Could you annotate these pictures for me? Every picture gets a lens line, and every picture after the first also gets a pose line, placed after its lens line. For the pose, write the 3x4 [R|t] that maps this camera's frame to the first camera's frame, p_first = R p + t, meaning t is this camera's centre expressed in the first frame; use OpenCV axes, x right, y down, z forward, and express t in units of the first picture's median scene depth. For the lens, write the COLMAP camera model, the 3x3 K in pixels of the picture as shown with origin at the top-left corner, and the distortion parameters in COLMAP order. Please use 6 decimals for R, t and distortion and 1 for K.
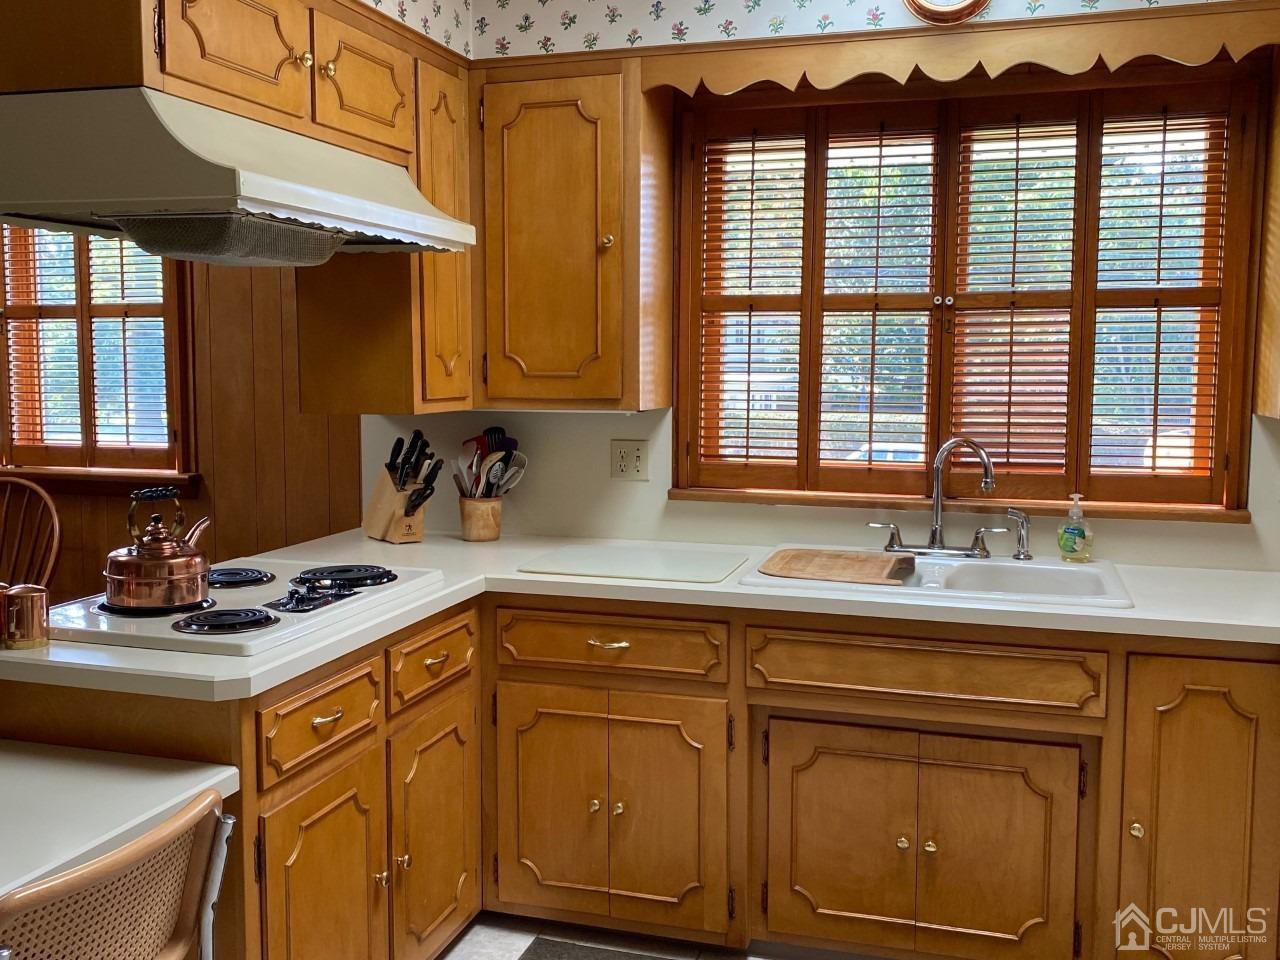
lens RADIAL K [[1204.2, 0, 640.6], [0, 1204.2, 475.2], [0, 0, 1]] dist [0.026355, 0.000000]
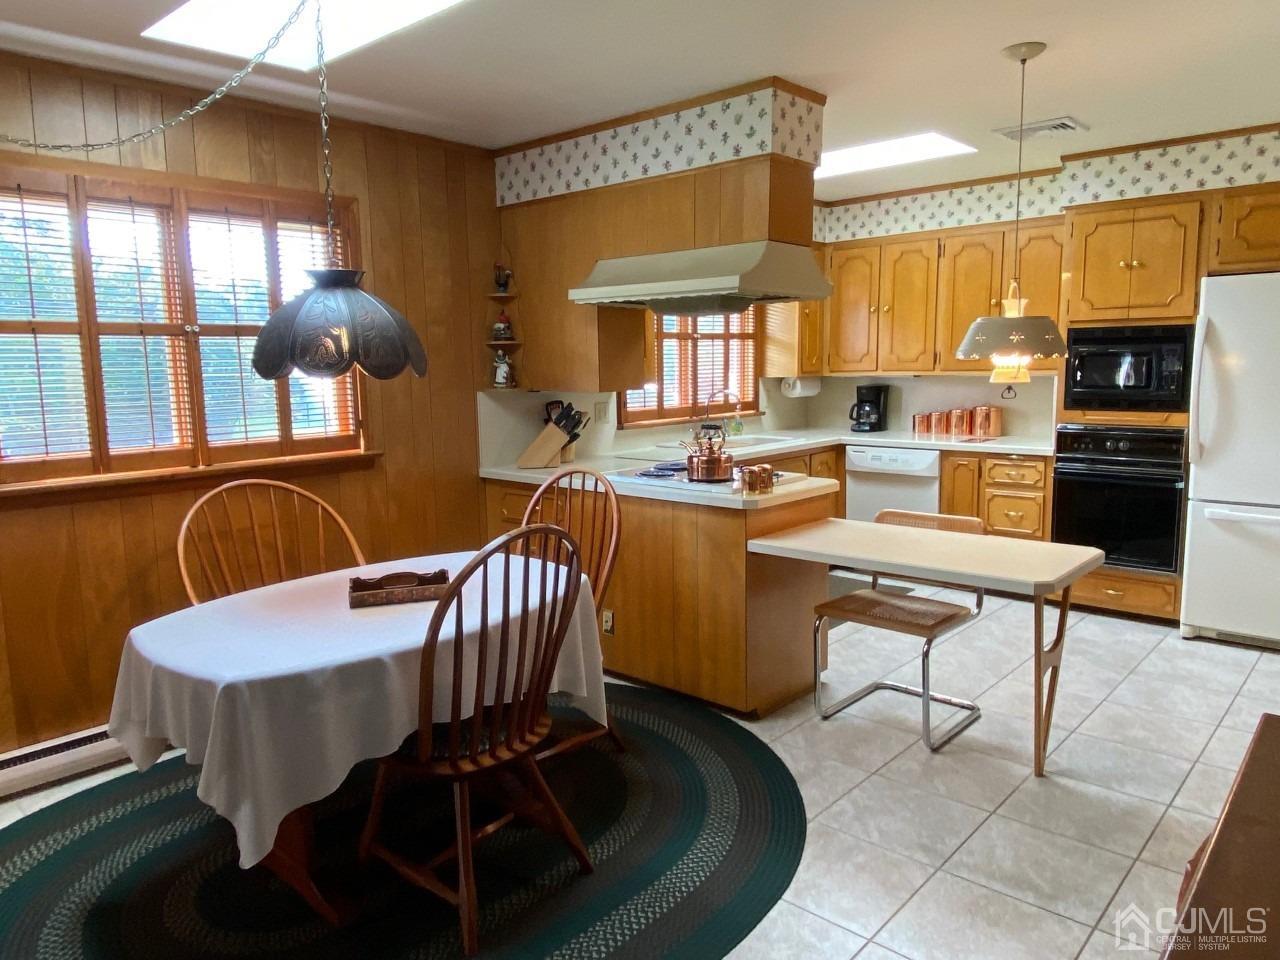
lens RADIAL K [[888.3, 0, 623.4], [0, 888.3, 477.1], [0, 0, 1]] dist [0.038906, -0.037666]
pose [[0.434246, -0.127406, 0.891739, -1.528750], [0.112404, 0.989874, 0.086690, -0.035365], [-0.893754, 0.062590, 0.444170, 0.374809]]
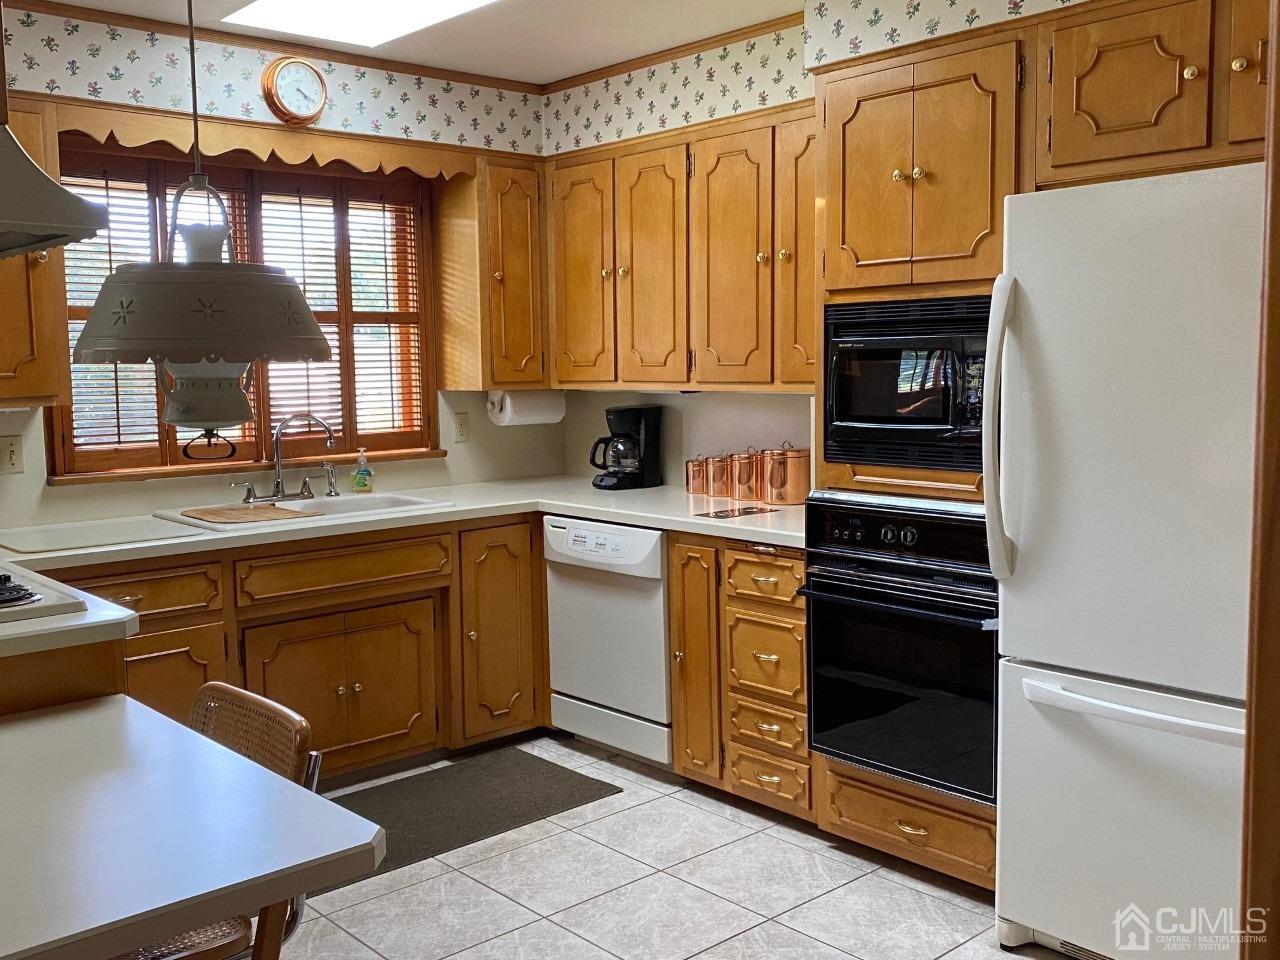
lens RADIAL K [[1207.0, 0, 649.6], [0, 1207.0, 462.8], [0, 0, 1]] dist [0.031513, 0.000000]
pose [[0.513262, -0.082817, 0.854227, -0.748079], [0.105006, 0.993915, 0.033267, 0.022217], [-0.851784, 0.072625, 0.518835, -0.077997]]
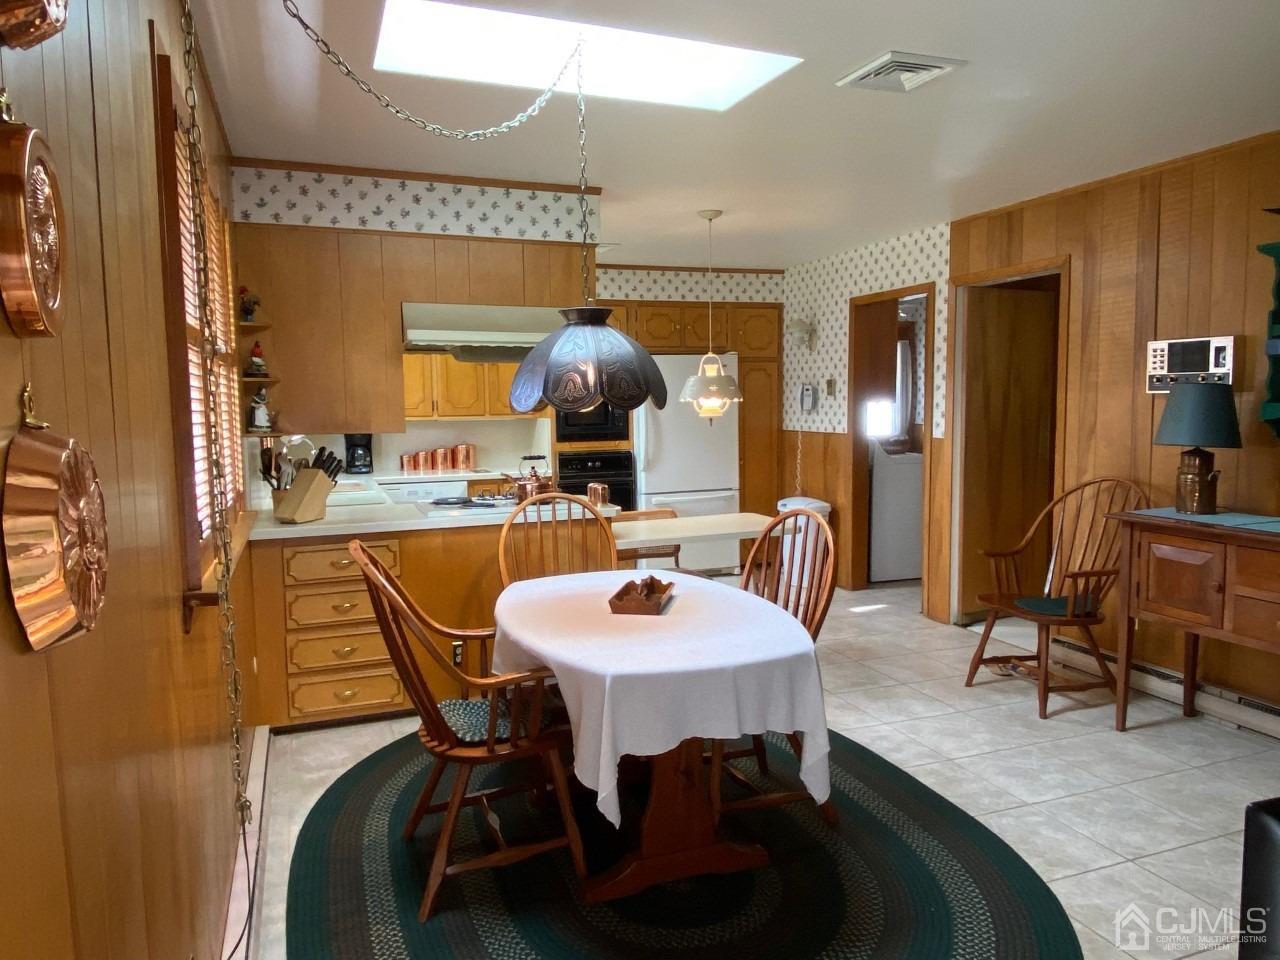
lens RADIAL K [[888.3, 0, 644.3], [0, 888.3, 476.3], [0, 0, 1]] dist [0.038906, -0.037666]
pose [[-0.614528, -0.059791, 0.786626, -1.619147], [0.094949, 0.984270, 0.148989, -0.155951], [-0.783160, 0.166247, -0.599184, 1.579964]]
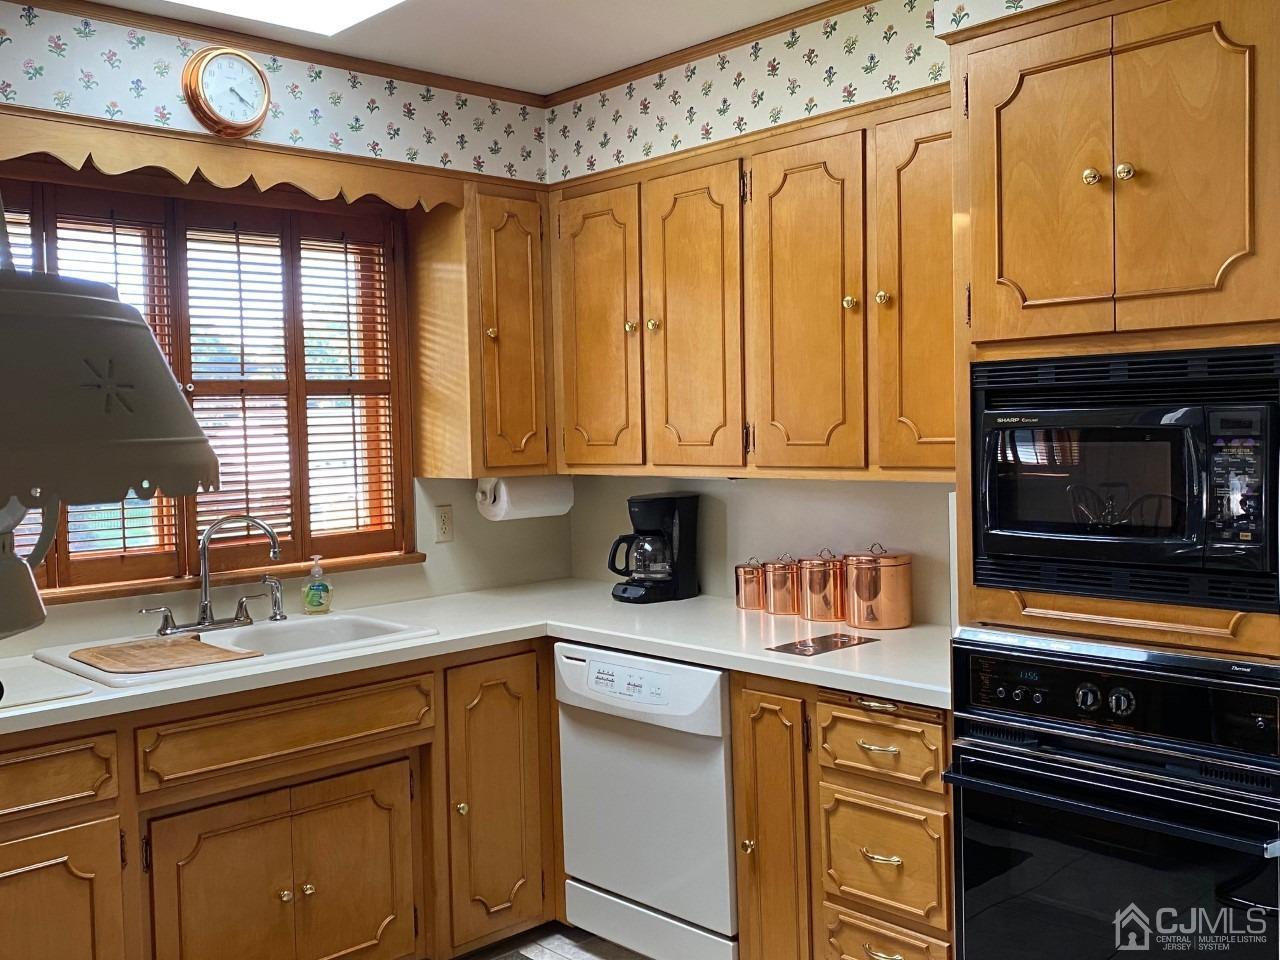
lens RADIAL K [[1207.0, 0, 627.1], [0, 1207.0, 459.3], [0, 0, 1]] dist [0.031513, 0.000000]
pose [[0.503060, -0.041152, 0.863271, -0.491666], [0.116548, 0.992972, -0.020583, -0.017311], [-0.856357, 0.110967, 0.504321, 0.157128]]
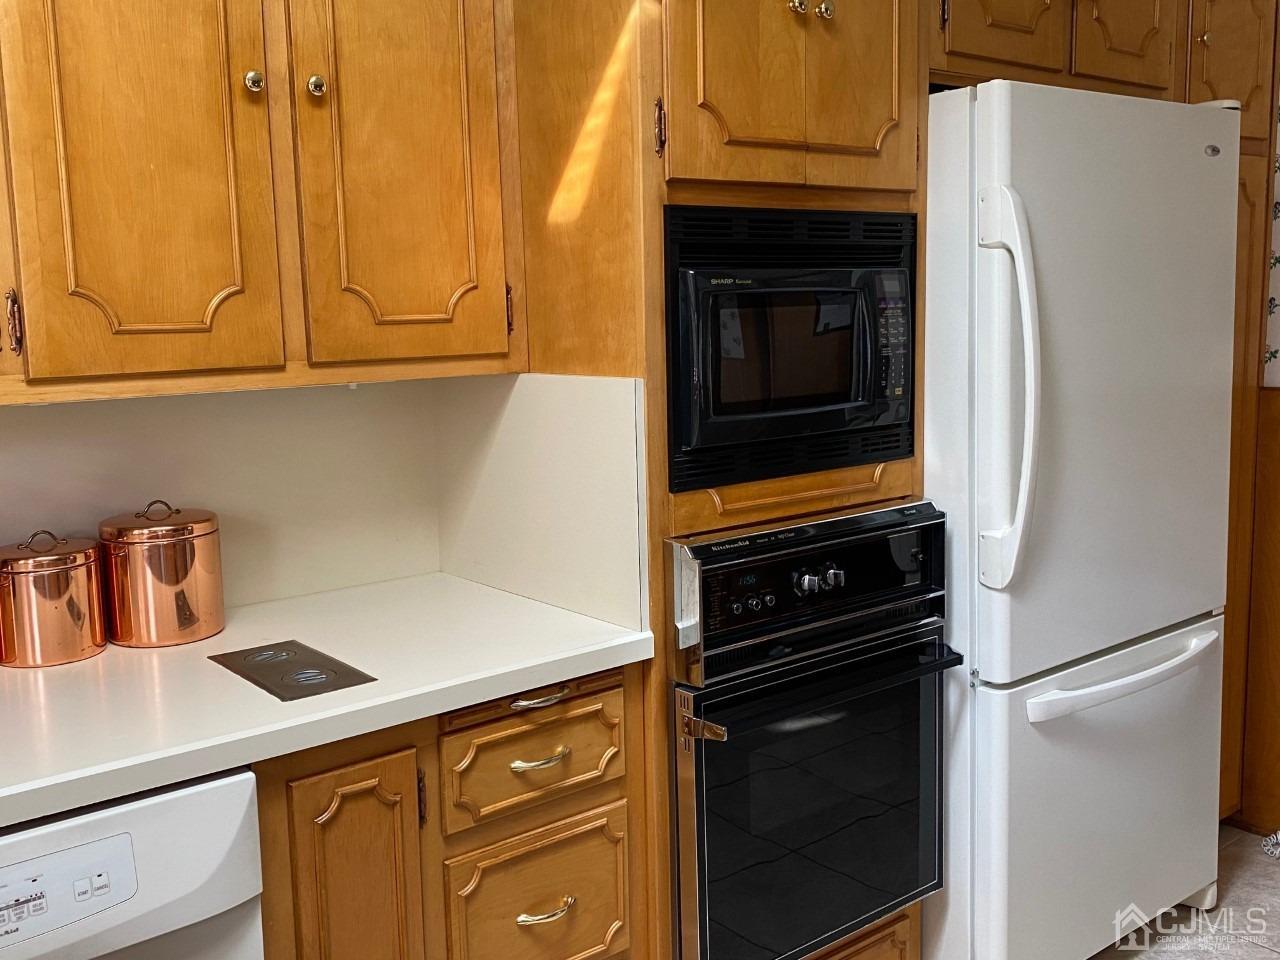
lens RADIAL K [[1207.0, 0, 627.9], [0, 1207.0, 455.4], [0, 0, 1]] dist [0.031513, 0.000000]
pose [[-0.815772, -0.054174, 0.575830, -0.027466], [0.084669, 0.973692, 0.211555, -0.078478], [-0.572142, 0.221335, -0.789724, 0.882880]]
